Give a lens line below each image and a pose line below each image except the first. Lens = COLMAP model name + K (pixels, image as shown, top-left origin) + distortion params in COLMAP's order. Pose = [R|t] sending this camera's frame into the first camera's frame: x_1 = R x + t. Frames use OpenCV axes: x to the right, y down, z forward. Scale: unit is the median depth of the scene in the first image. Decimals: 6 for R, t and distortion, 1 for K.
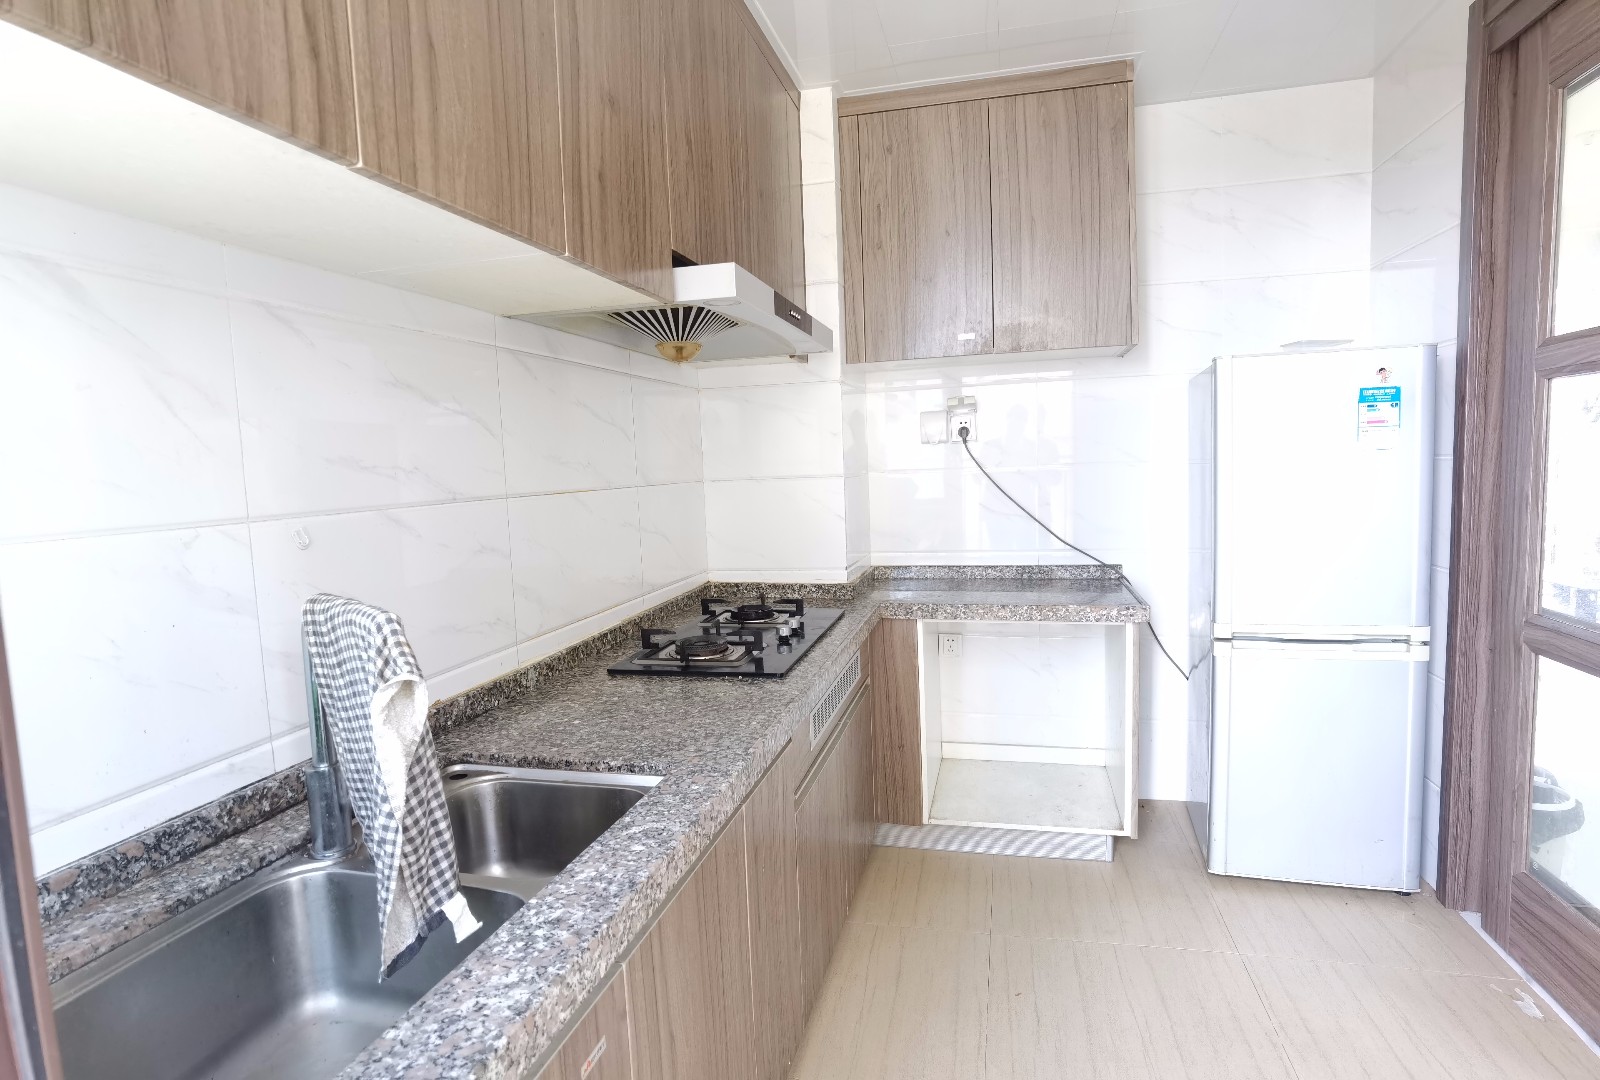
lens RADIAL K [[852.1, 0, 800.0], [0, 852.1, 540.0], [0, 0, 1]] dist [0.014961, -0.000255]
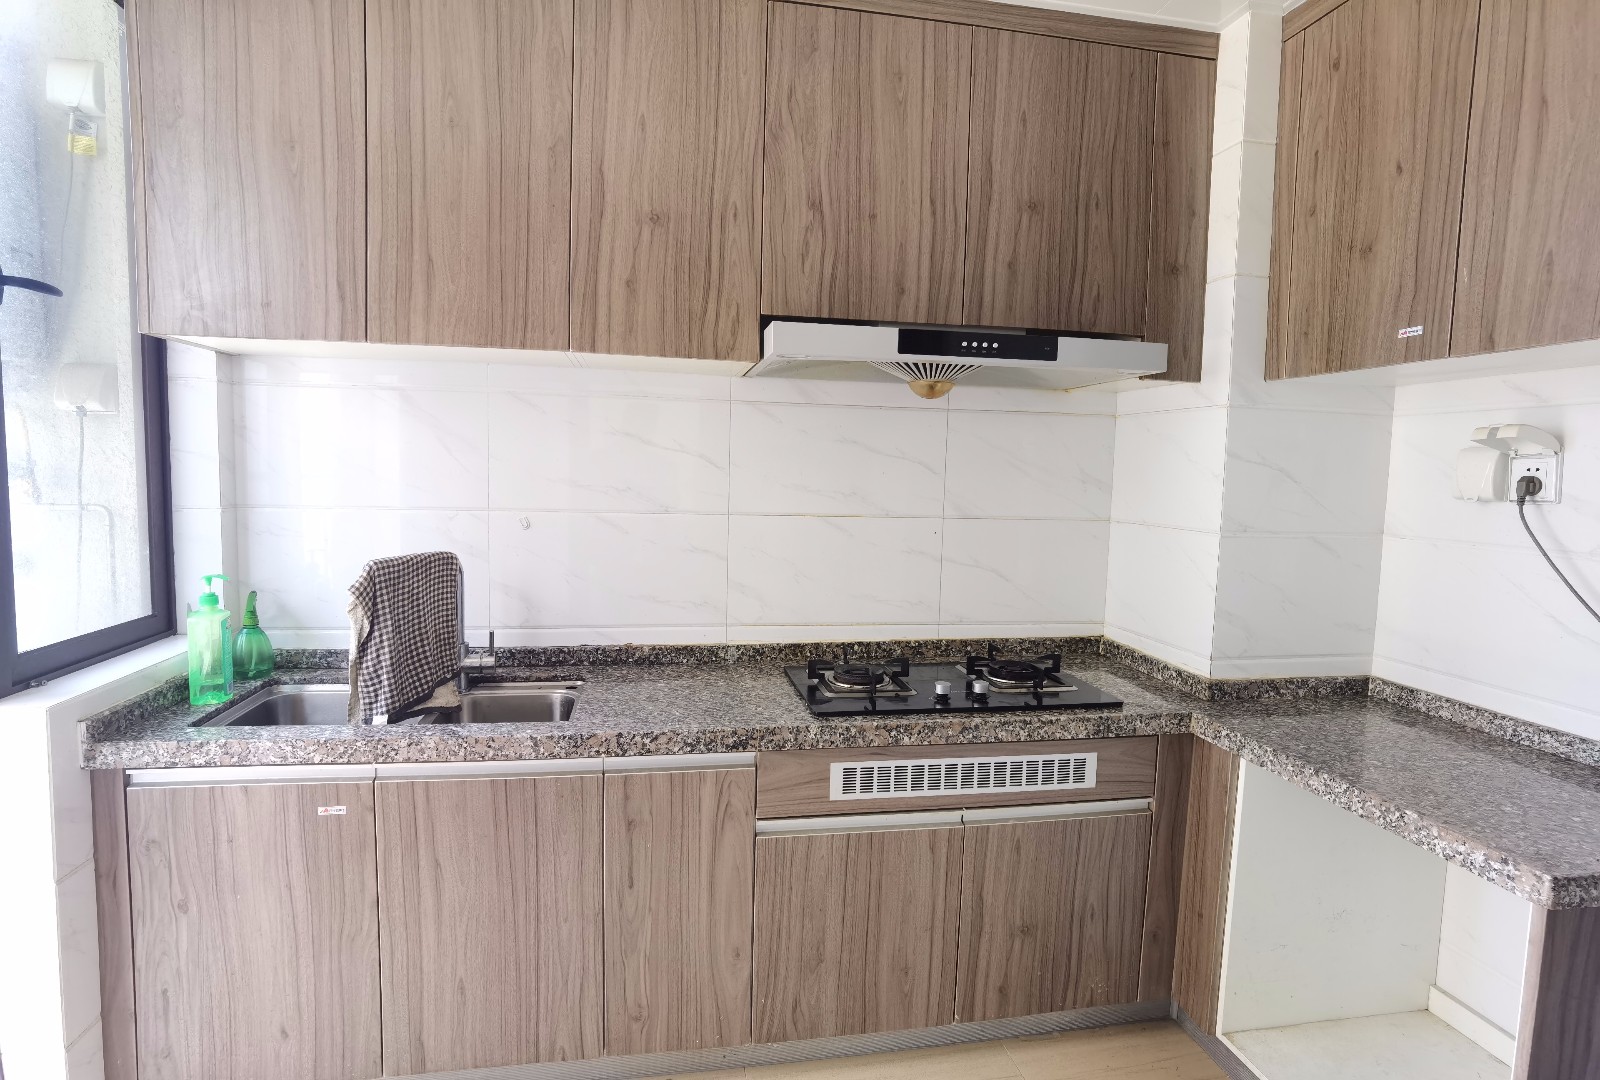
lens RADIAL K [[830.8, 0, 800.0], [0, 830.8, 540.0], [0, 0, 1]] dist [-0.012936, -0.000816]
pose [[0.405456, 0.124054, -0.905658, 0.854533], [-0.128498, 0.988646, 0.077894, -0.122227], [0.905038, 0.084793, 0.416793, 0.559960]]
